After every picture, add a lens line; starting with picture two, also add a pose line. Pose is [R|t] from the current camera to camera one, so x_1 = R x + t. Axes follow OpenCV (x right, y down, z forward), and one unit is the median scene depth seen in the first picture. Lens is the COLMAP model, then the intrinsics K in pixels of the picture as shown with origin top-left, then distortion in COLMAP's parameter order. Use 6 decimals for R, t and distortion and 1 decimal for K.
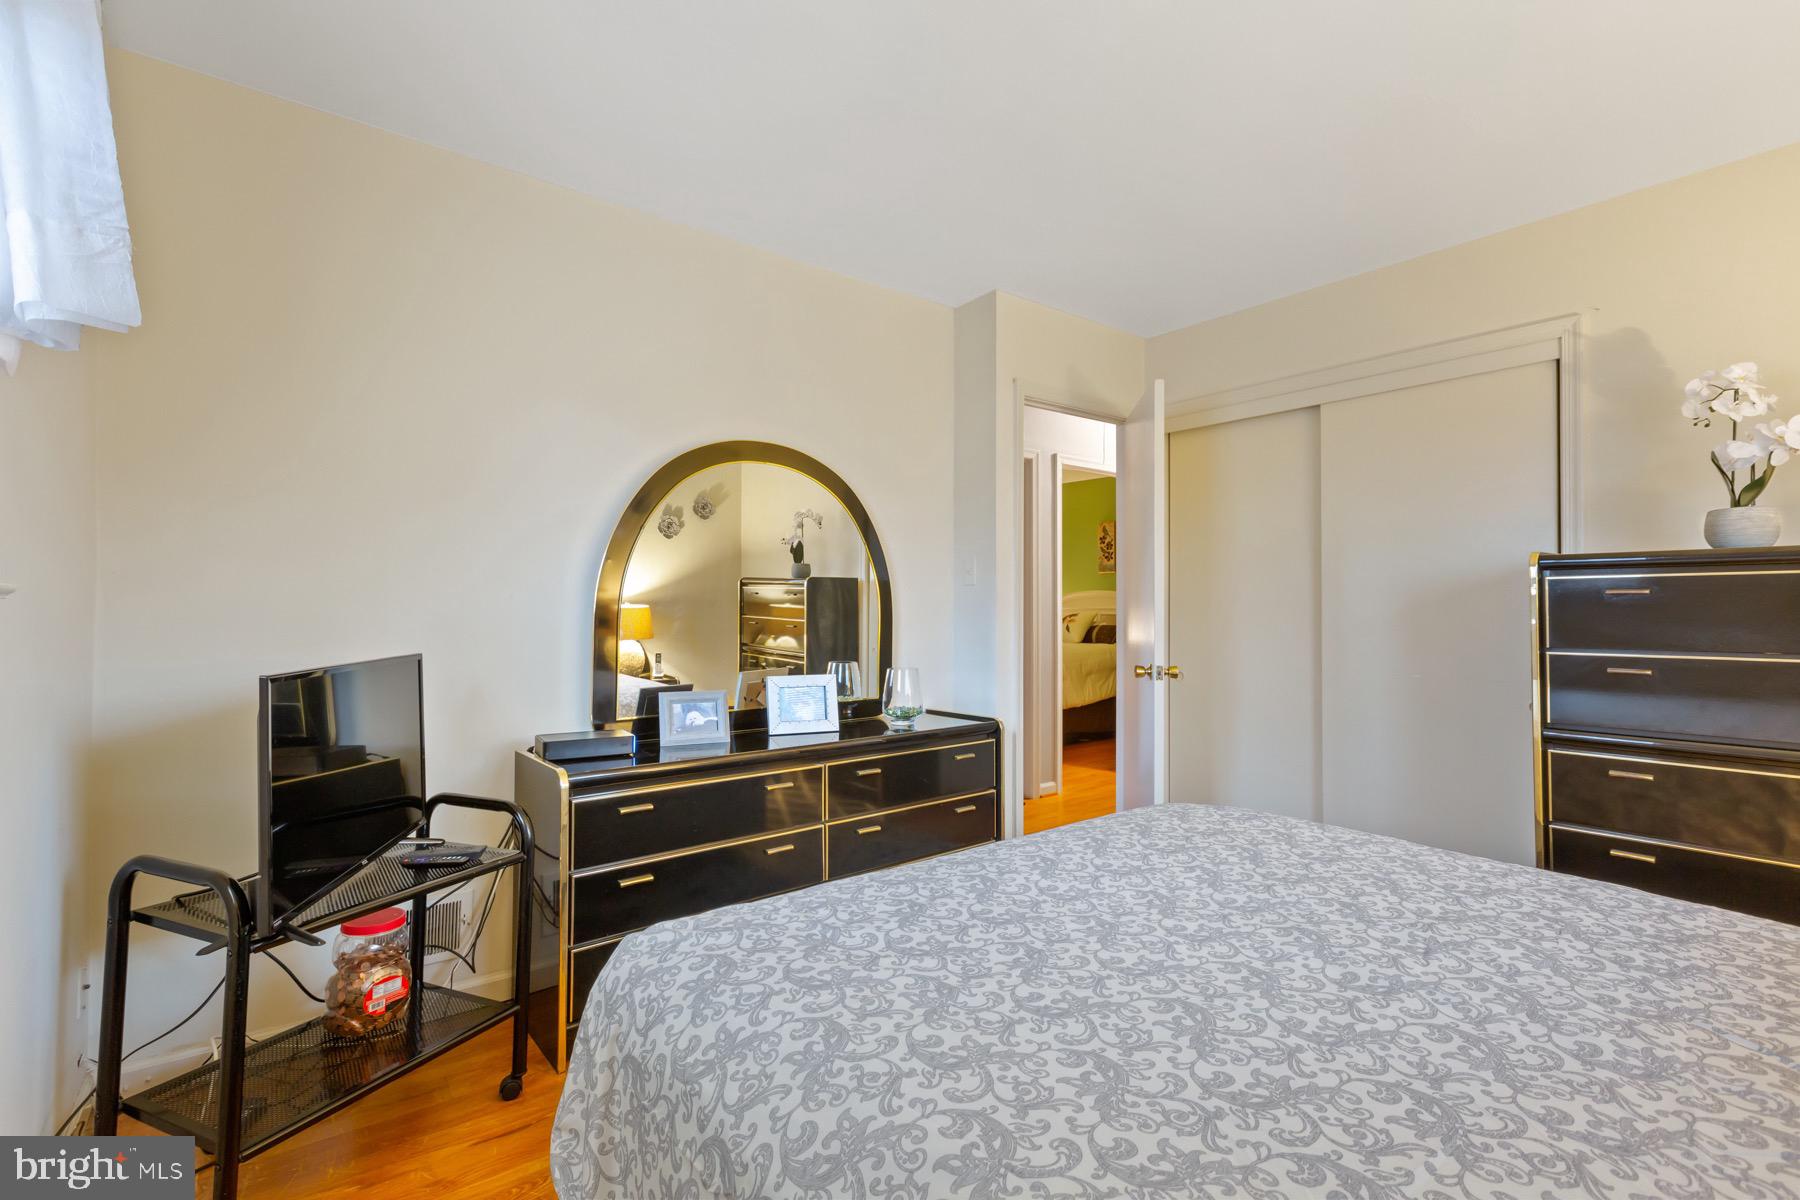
lens RADIAL K [[814.5, 0, 906.3], [0, 814.5, 603.8], [0, 0, 1]] dist [0.002820, -0.000724]
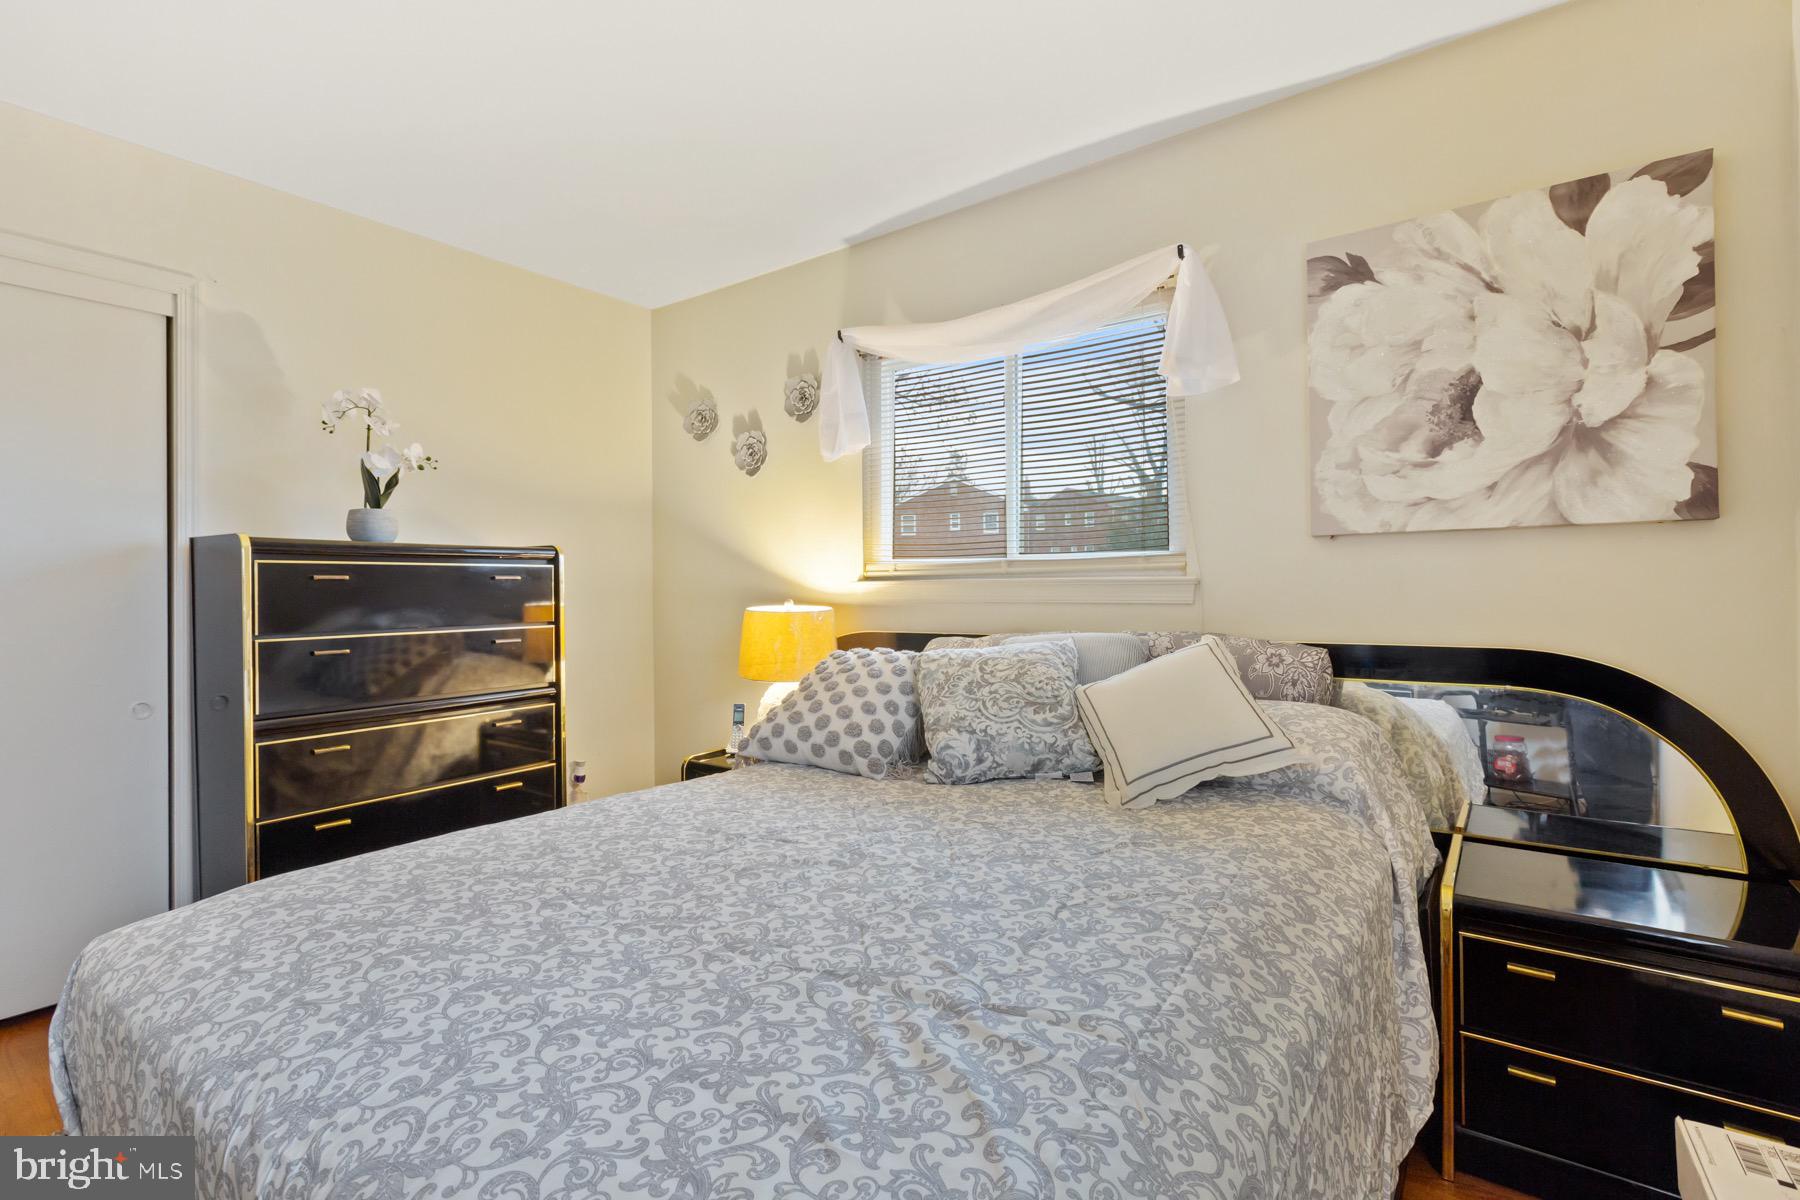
lens RADIAL K [[814.5, 0, 909.5], [0, 814.5, 591.0], [0, 0, 1]] dist [0.002820, -0.000724]
pose [[-0.270599, 0.001019, 0.962692, -0.597620], [0.006095, 0.999981, 0.000655, 0.011719], [-0.962673, 0.006045, -0.270600, 0.969609]]
